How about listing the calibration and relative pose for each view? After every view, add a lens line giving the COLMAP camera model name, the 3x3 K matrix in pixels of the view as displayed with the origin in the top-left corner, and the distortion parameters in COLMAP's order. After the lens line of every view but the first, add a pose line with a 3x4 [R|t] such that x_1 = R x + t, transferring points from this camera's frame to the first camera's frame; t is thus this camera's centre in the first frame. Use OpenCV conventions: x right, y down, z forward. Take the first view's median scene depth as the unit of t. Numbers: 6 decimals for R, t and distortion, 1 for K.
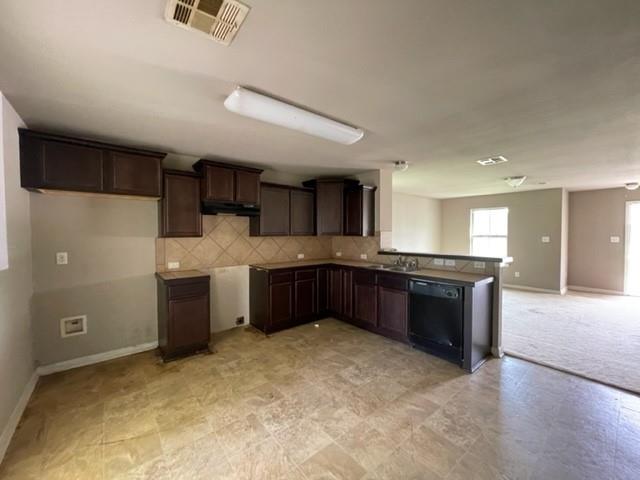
lens RADIAL K [[260.3, 0, 317.1], [0, 260.3, 238.9], [0, 0, 1]] dist [0.000533, -0.000174]
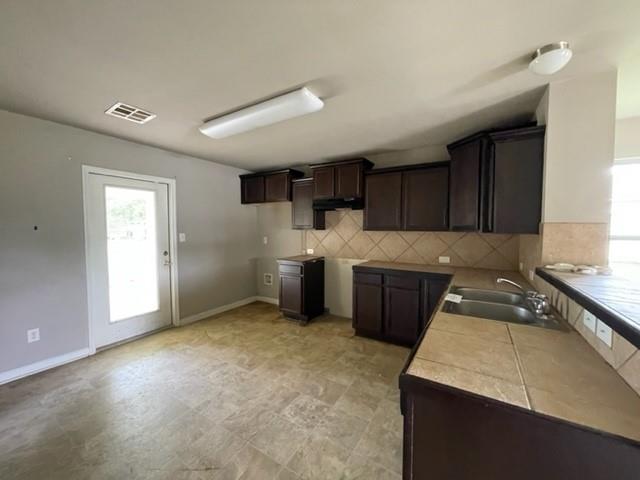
lens RADIAL K [[260.3, 0, 317.1], [0, 260.3, 238.9], [0, 0, 1]] dist [0.000533, -0.000174]
pose [[0.322906, 0.046419, -0.945292, 0.801921], [-0.024891, 0.998868, 0.040547, -0.016844], [0.946104, 0.010437, 0.323696, 0.713401]]
